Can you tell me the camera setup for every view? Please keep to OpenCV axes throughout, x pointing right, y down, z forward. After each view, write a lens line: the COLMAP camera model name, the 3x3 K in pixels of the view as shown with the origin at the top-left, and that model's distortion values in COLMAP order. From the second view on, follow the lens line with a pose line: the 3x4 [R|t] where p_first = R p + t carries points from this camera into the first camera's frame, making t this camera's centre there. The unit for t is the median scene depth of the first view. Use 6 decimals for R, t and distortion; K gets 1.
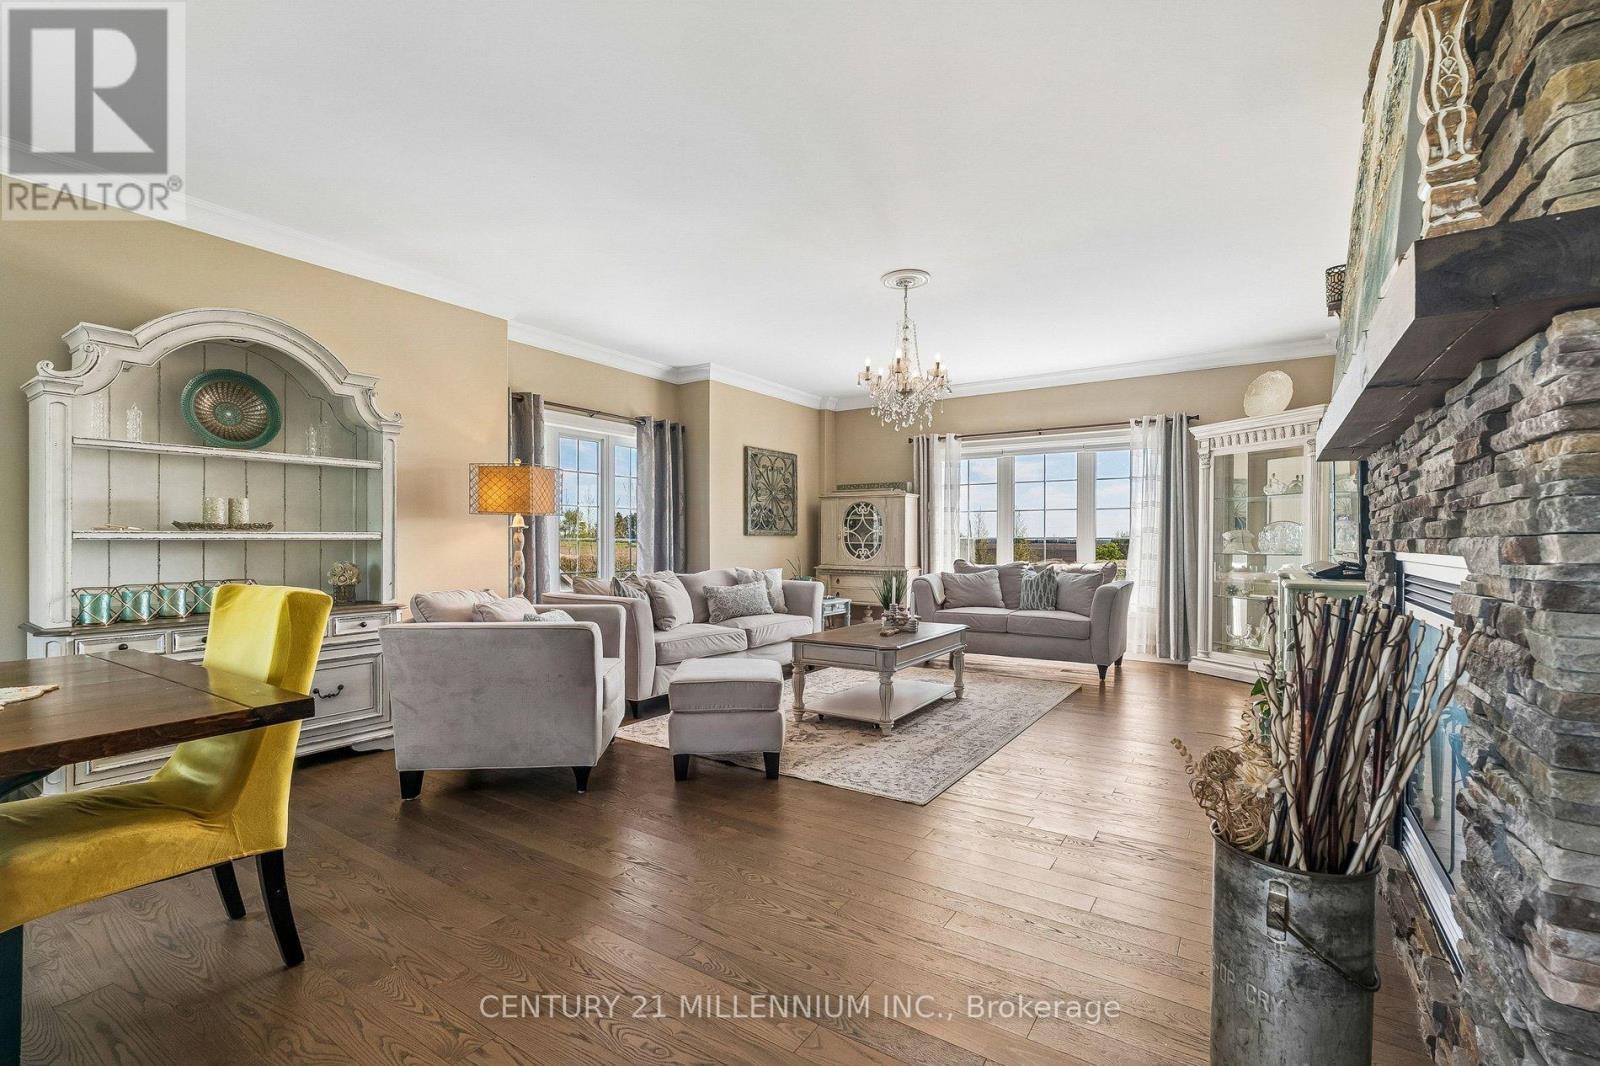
lens RADIAL K [[705.1, 0, 797.5], [0, 705.1, 540.4], [0, 0, 1]] dist [-0.002937, -0.000198]
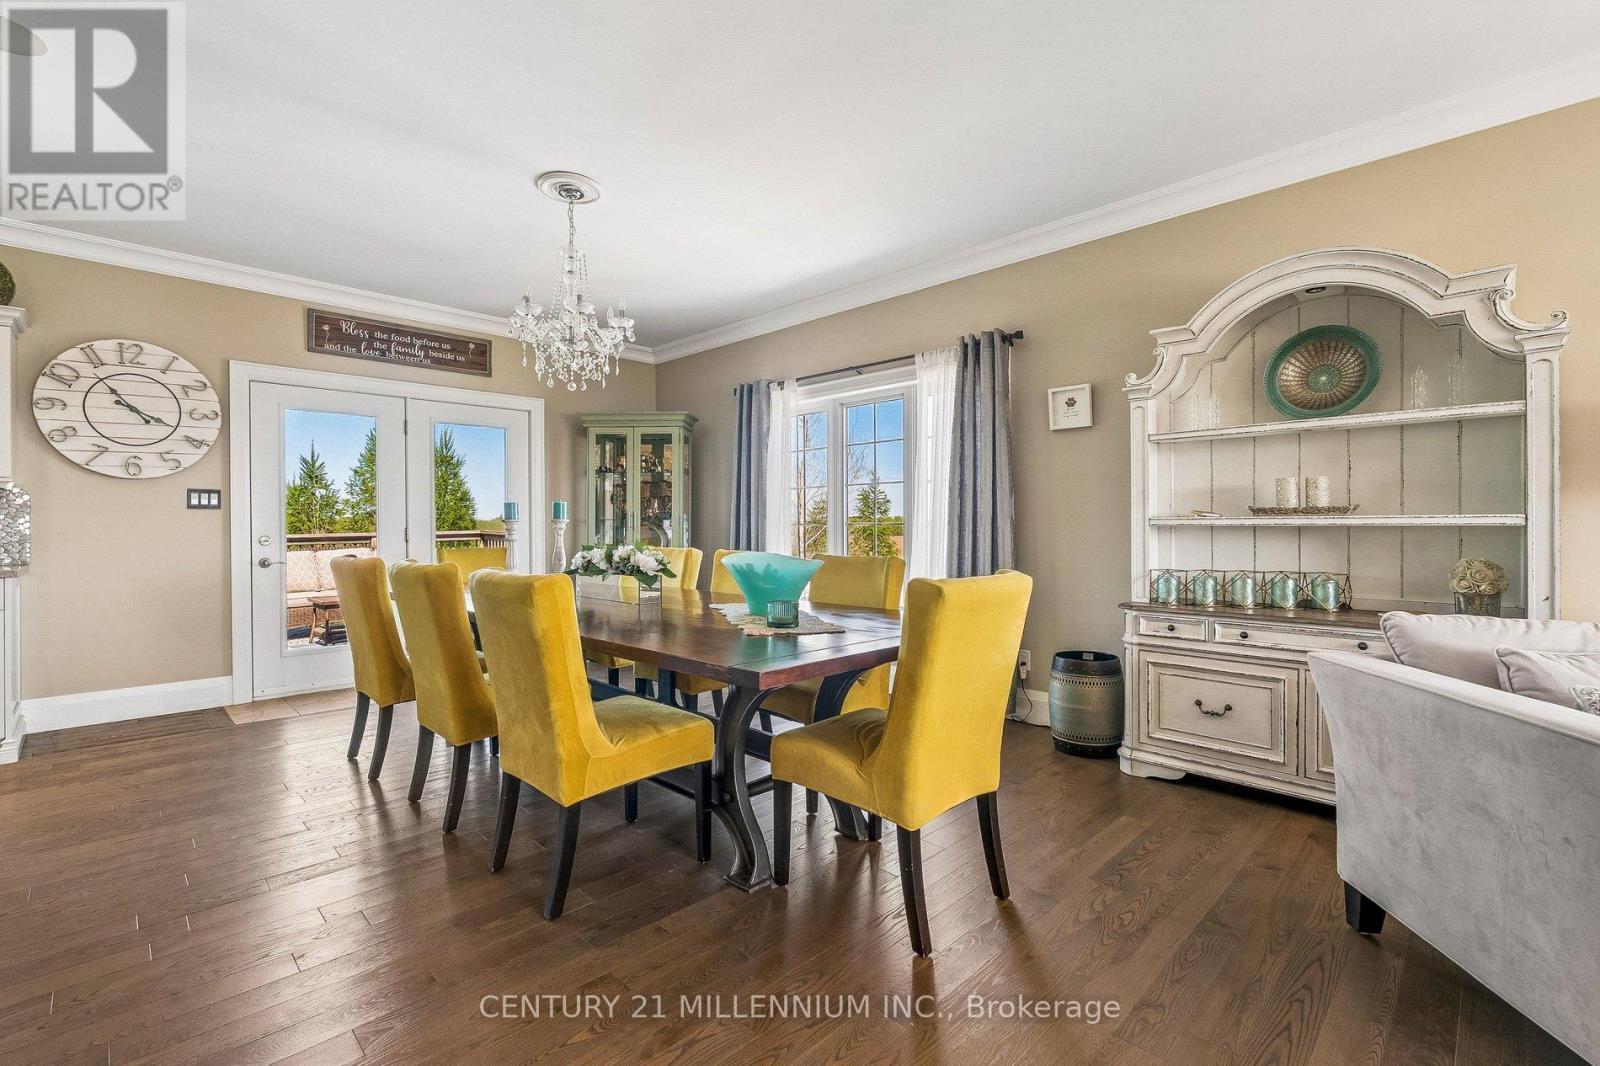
lens RADIAL K [[705.1, 0, 798.0], [0, 705.1, 526.1], [0, 0, 1]] dist [-0.002937, -0.000198]
pose [[-0.195167, 0.003799, -0.980763, 0.141974], [0.000808, 0.999993, 0.003713, -0.004004], [0.980770, -0.000068, -0.195169, 0.508728]]
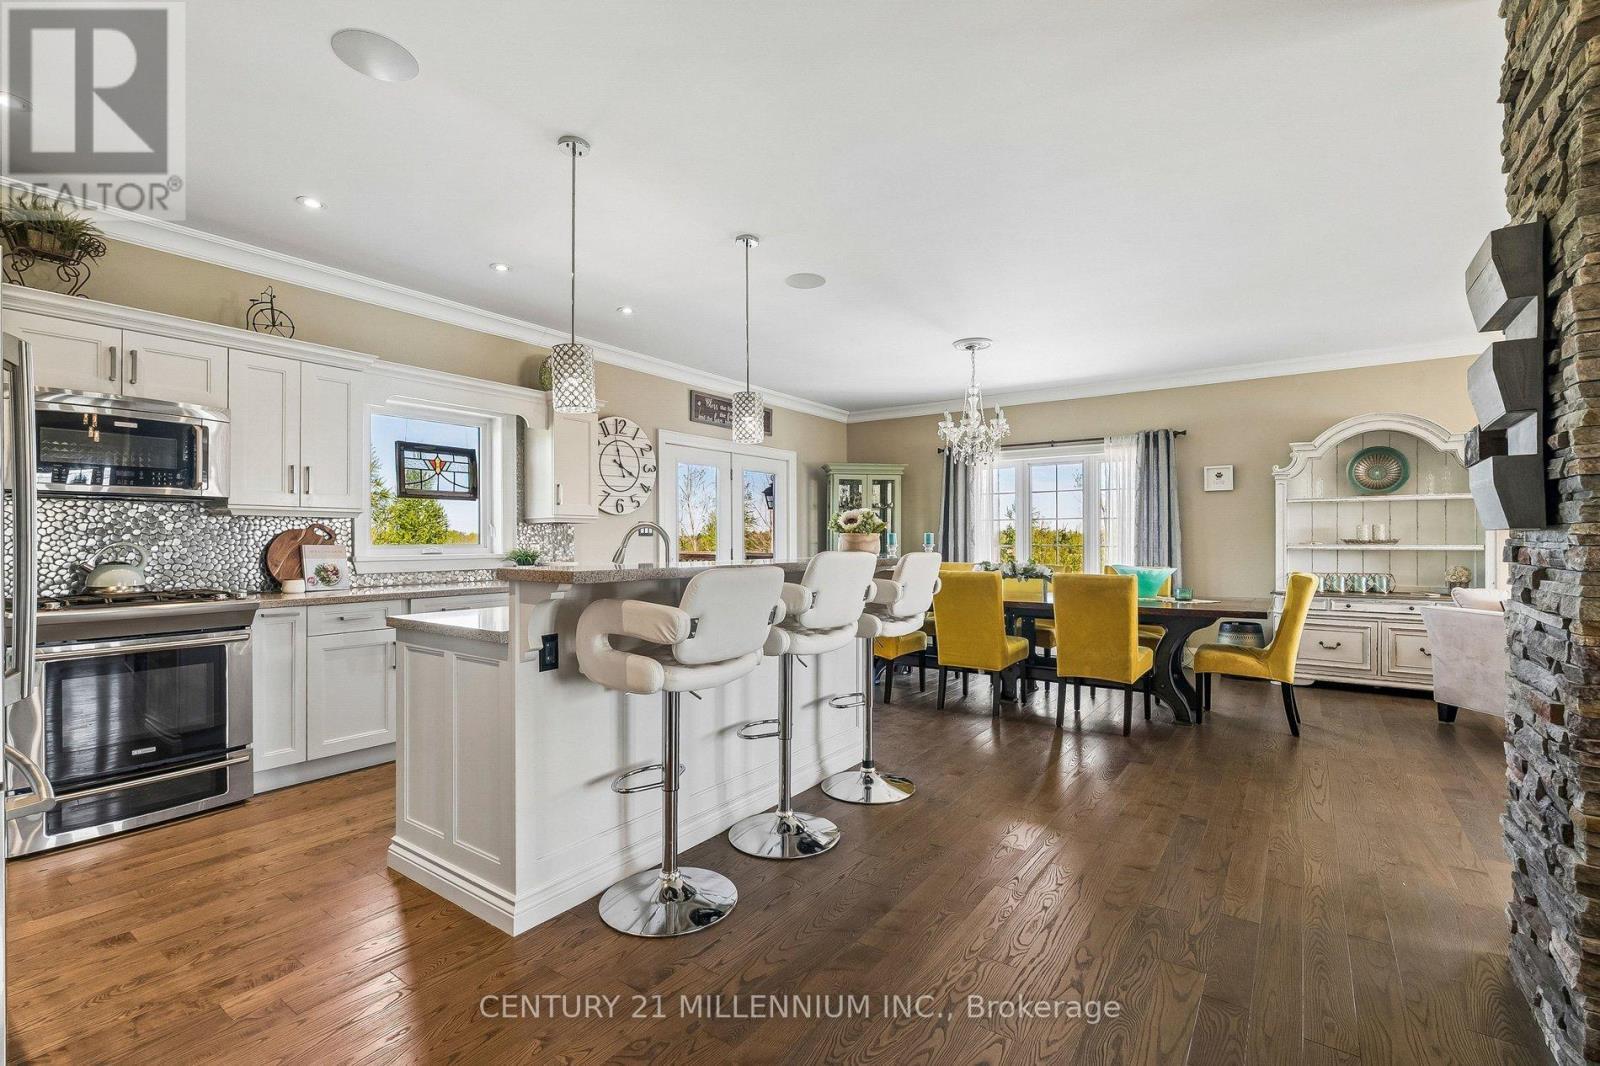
lens RADIAL K [[705.1, 0, 804.1], [0, 705.1, 536.5], [0, 0, 1]] dist [-0.002937, -0.000198]
pose [[-0.022458, -0.004082, -0.999739, 0.808860], [-0.001456, 0.999991, -0.004050, -0.021299], [0.999747, 0.001364, -0.022464, -0.281121]]
